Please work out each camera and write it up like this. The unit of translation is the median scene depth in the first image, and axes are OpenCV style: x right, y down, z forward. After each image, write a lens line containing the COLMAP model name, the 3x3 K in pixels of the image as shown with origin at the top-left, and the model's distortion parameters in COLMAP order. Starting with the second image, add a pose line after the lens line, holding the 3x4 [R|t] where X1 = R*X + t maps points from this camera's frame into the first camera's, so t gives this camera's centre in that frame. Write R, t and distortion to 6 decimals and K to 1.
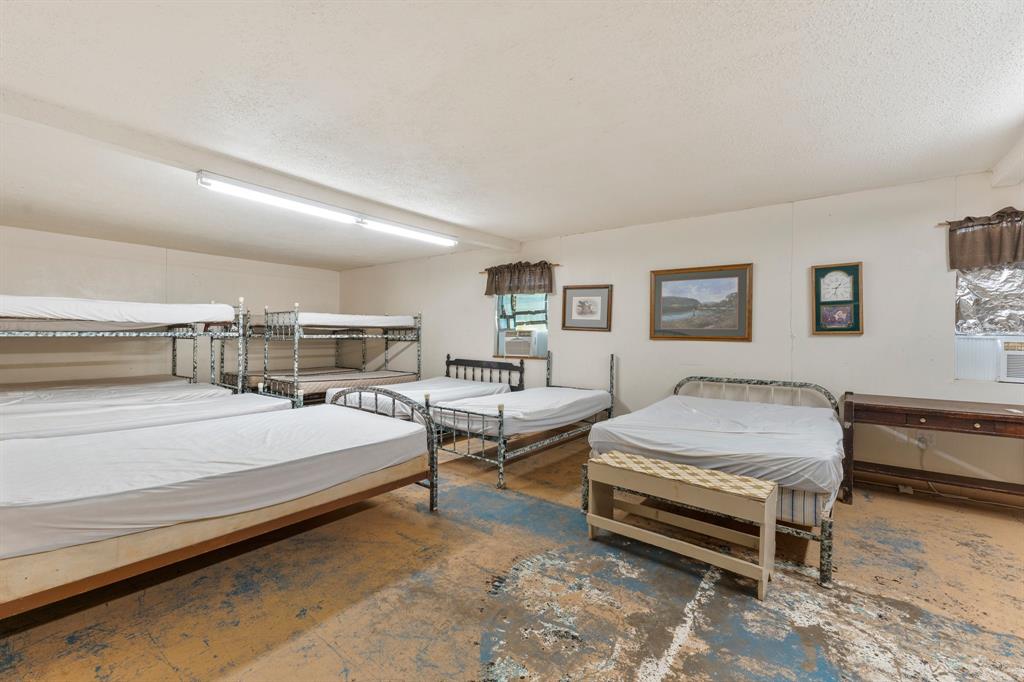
lens RADIAL K [[431.6, 0, 511.0], [0, 431.6, 335.3], [0, 0, 1]] dist [0.002248, 0.000124]
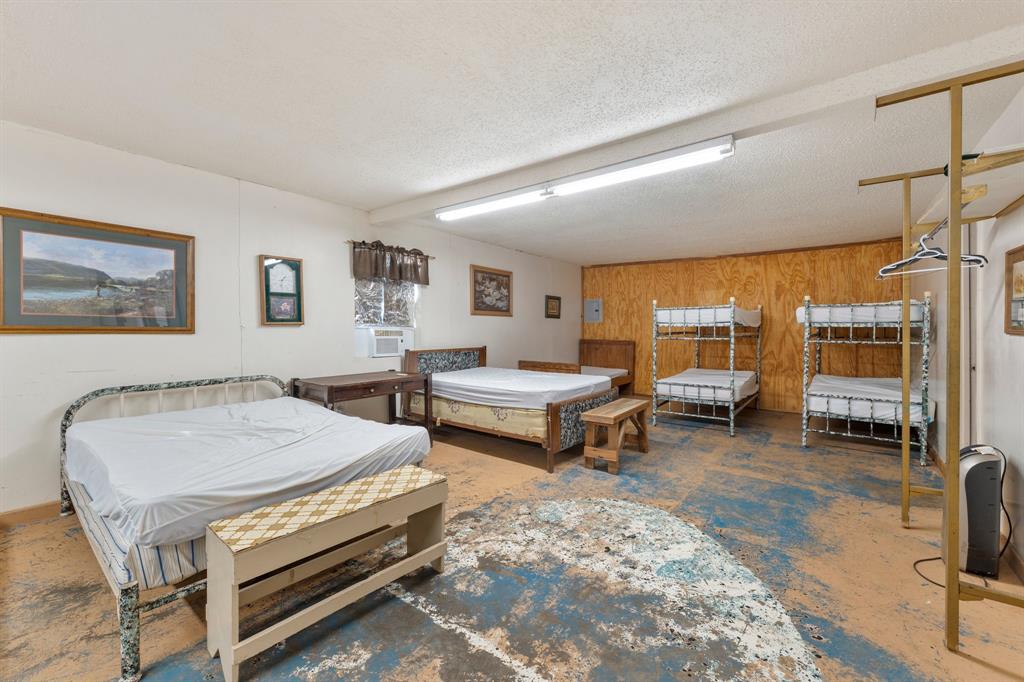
lens RADIAL K [[412.1, 0, 514.0], [0, 412.1, 336.7], [0, 0, 1]] dist [0.002338, -0.000084]
pose [[0.010017, -0.027147, 0.999581, -0.236259], [-0.002428, 0.999628, 0.027172, -0.002441], [-0.999947, -0.002699, 0.009947, 0.440521]]
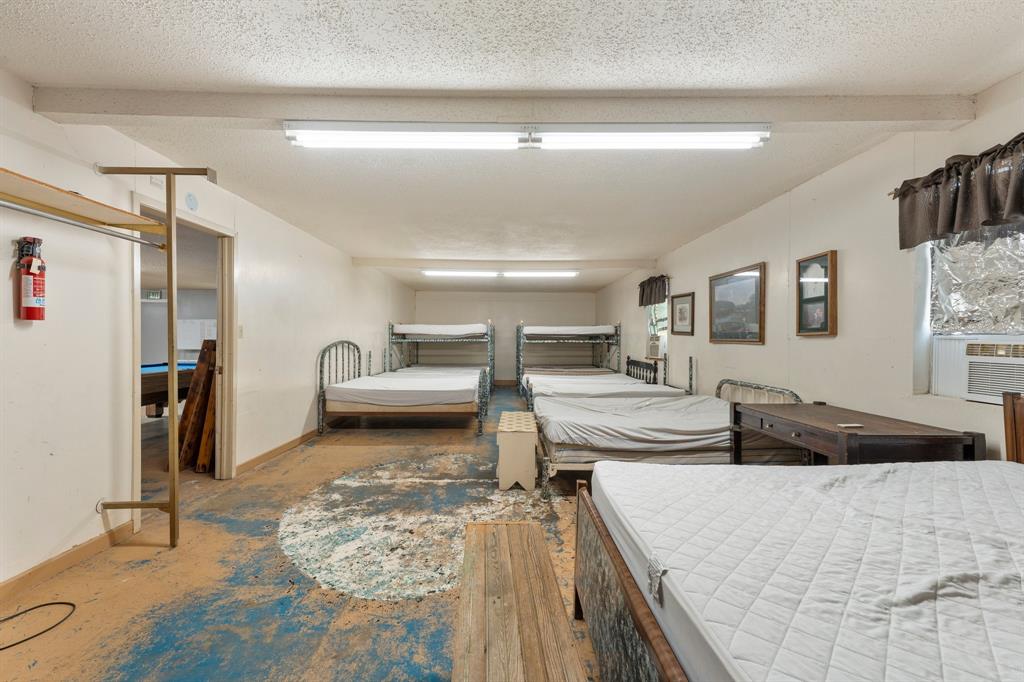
lens RADIAL K [[423.9, 0, 512.0], [0, 423.9, 341.0], [0, 0, 1]] dist [0.001875, 0.000014]
pose [[0.620708, -0.005217, -0.784024, 1.059354], [0.002683, 0.999986, -0.004530, 0.011215], [0.784037, 0.000708, 0.620713, -0.012122]]
